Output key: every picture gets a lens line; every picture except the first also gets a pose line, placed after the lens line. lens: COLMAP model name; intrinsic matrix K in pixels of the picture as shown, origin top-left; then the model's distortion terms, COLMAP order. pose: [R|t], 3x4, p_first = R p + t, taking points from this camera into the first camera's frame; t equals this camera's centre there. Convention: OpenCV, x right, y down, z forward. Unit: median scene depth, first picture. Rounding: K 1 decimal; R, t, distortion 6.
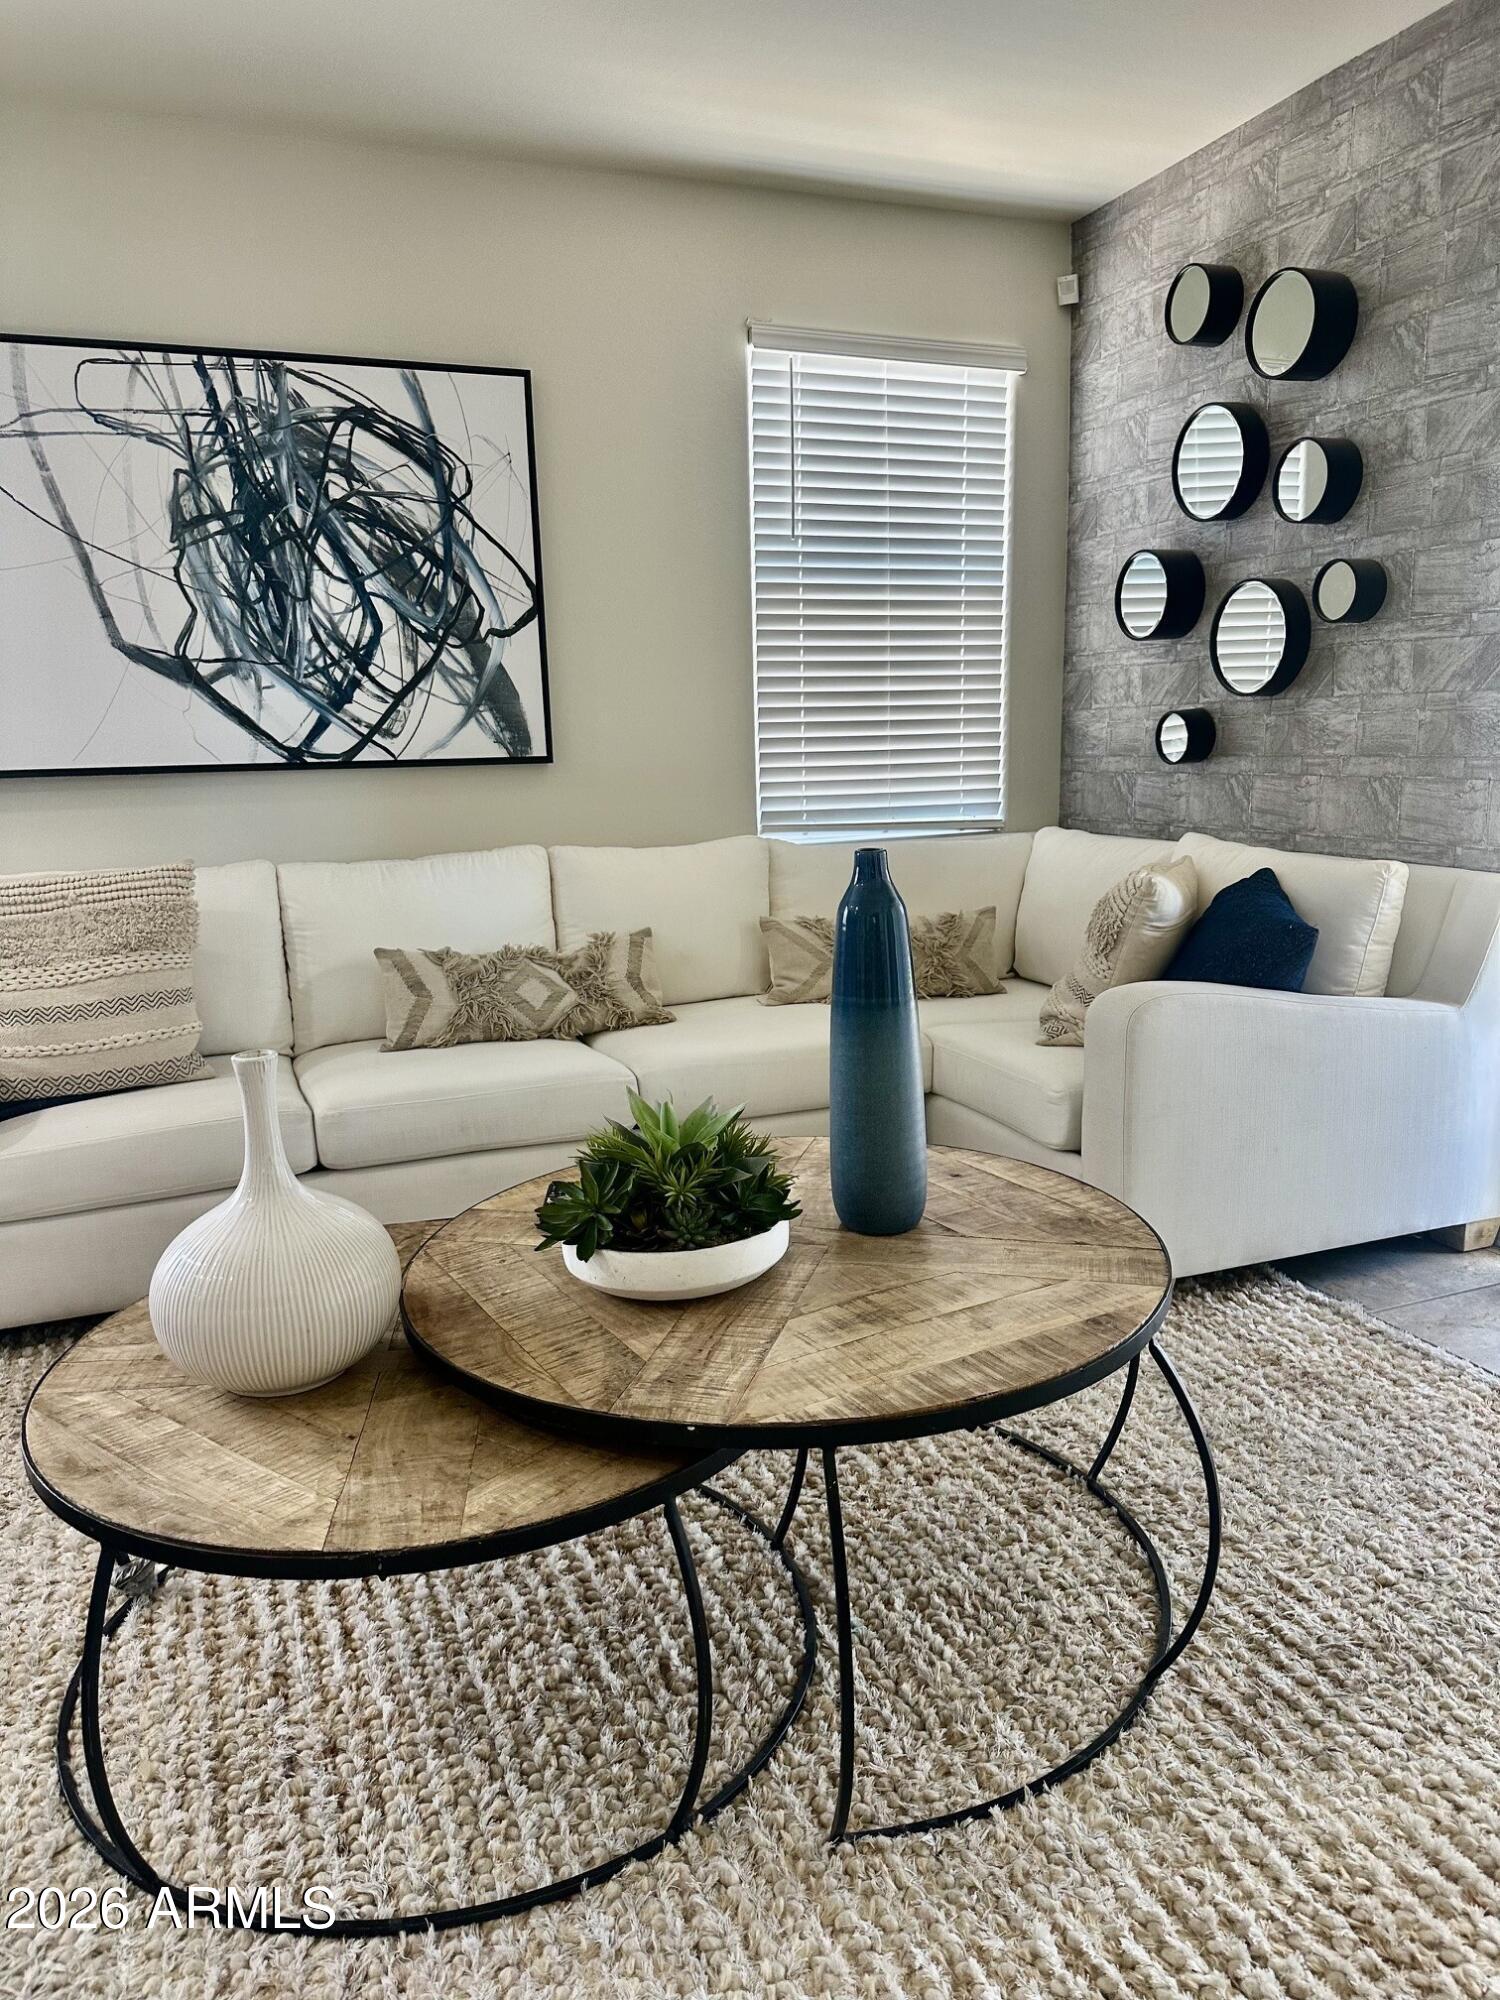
lens RADIAL K [[1449.4, 0, 749.6], [0, 1449.4, 979.3], [0, 0, 1]] dist [-0.010195, 0.005903]
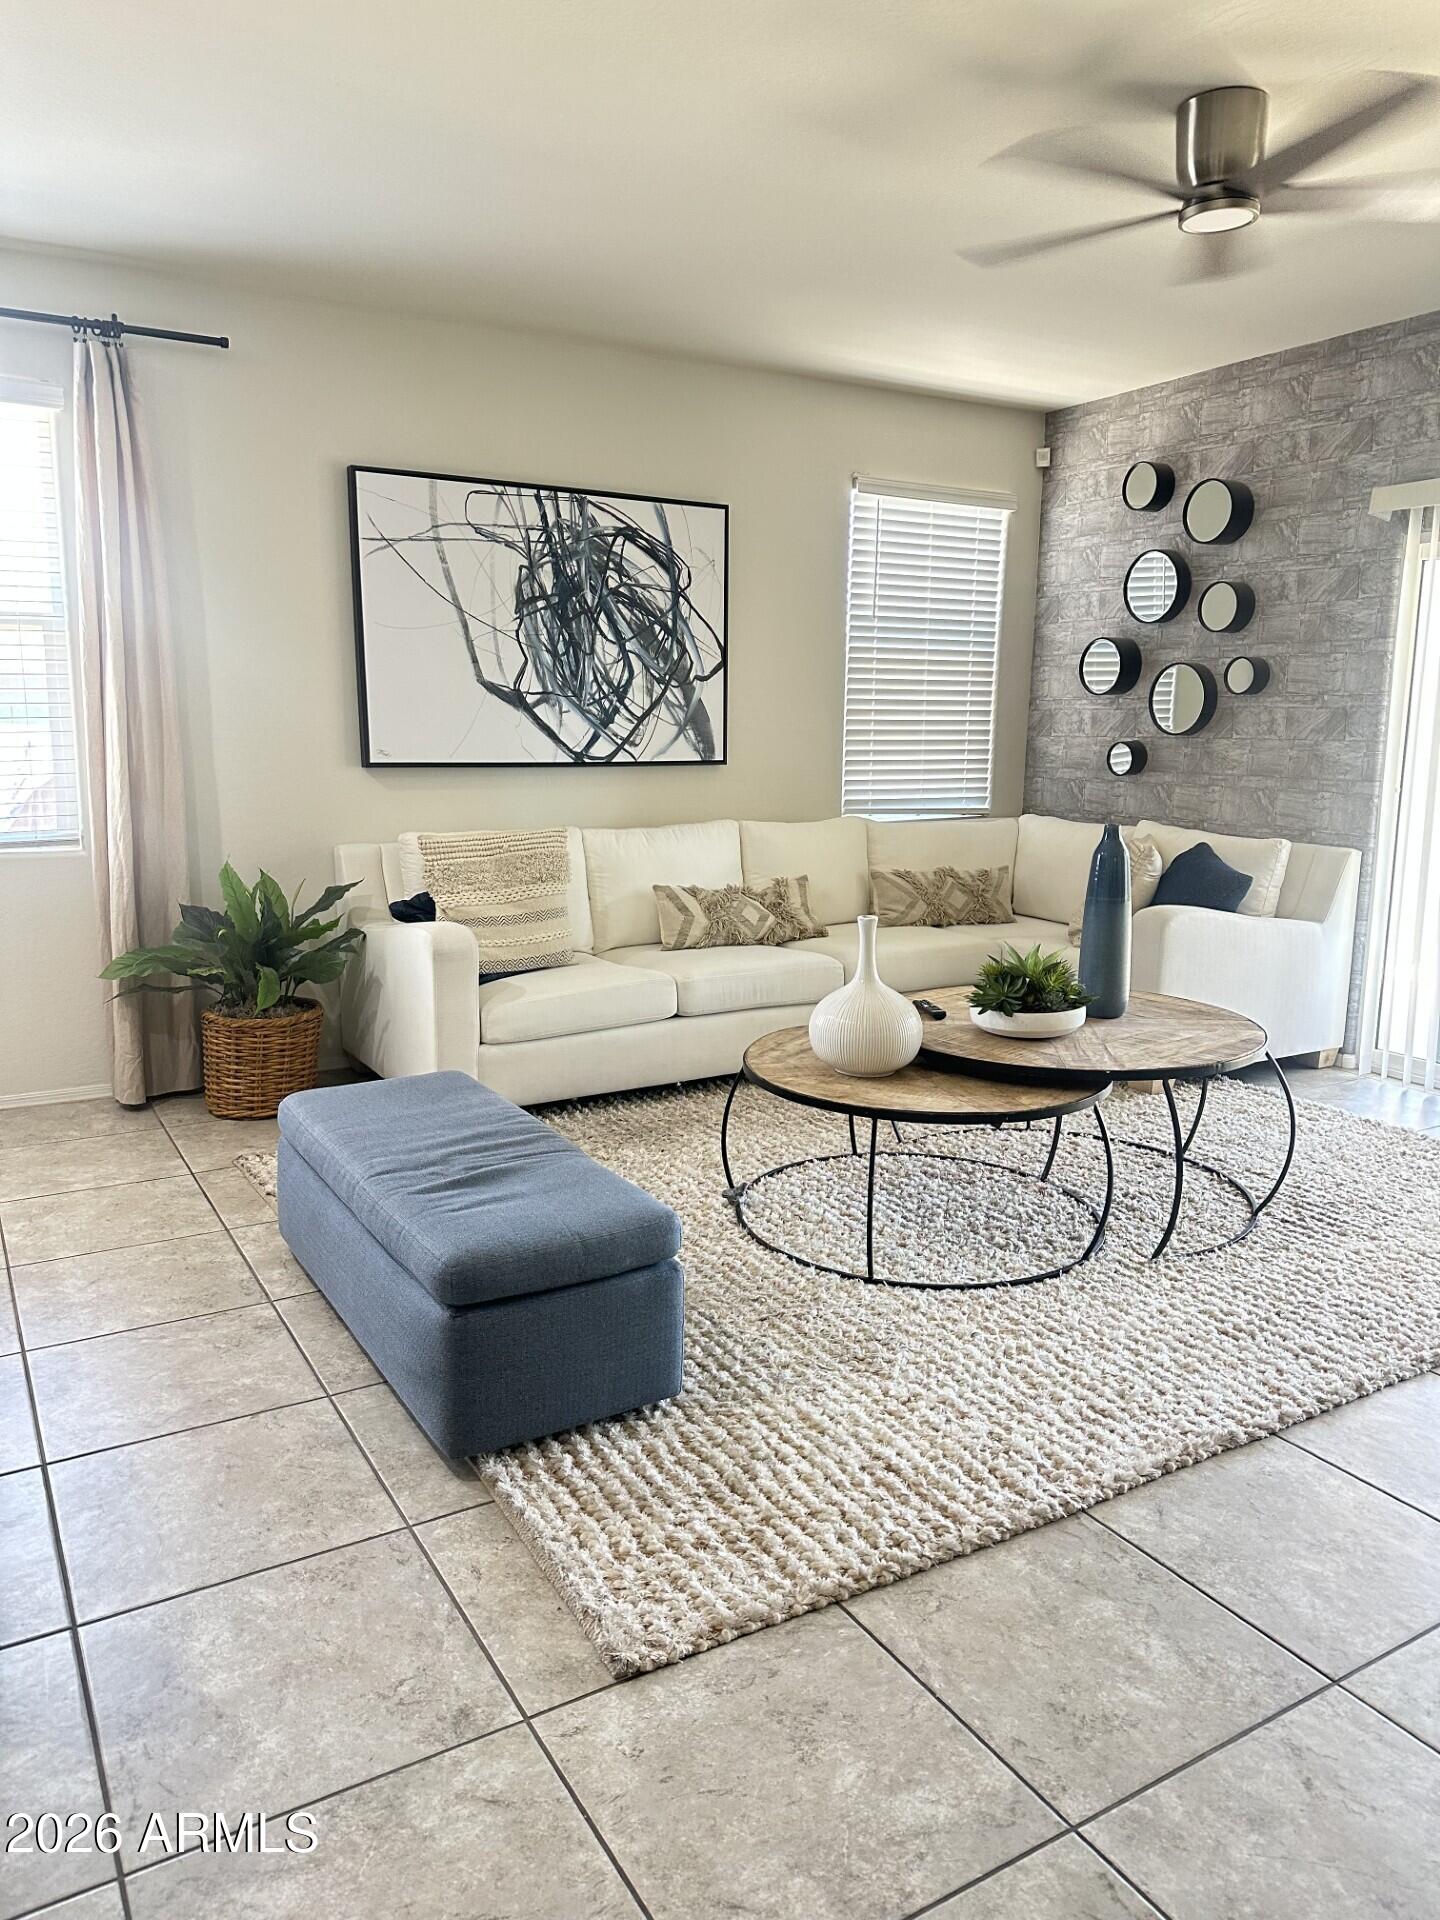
lens RADIAL K [[1349.4, 0, 720.0], [0, 1349.4, 960.0], [0, 0, 1]] dist [0.007108, -0.023467]
pose [[0.989098, 0.003451, 0.147217, -0.373269], [-0.004557, 0.999964, 0.007176, 0.044675], [-0.147187, -0.007769, 0.989078, -0.406133]]
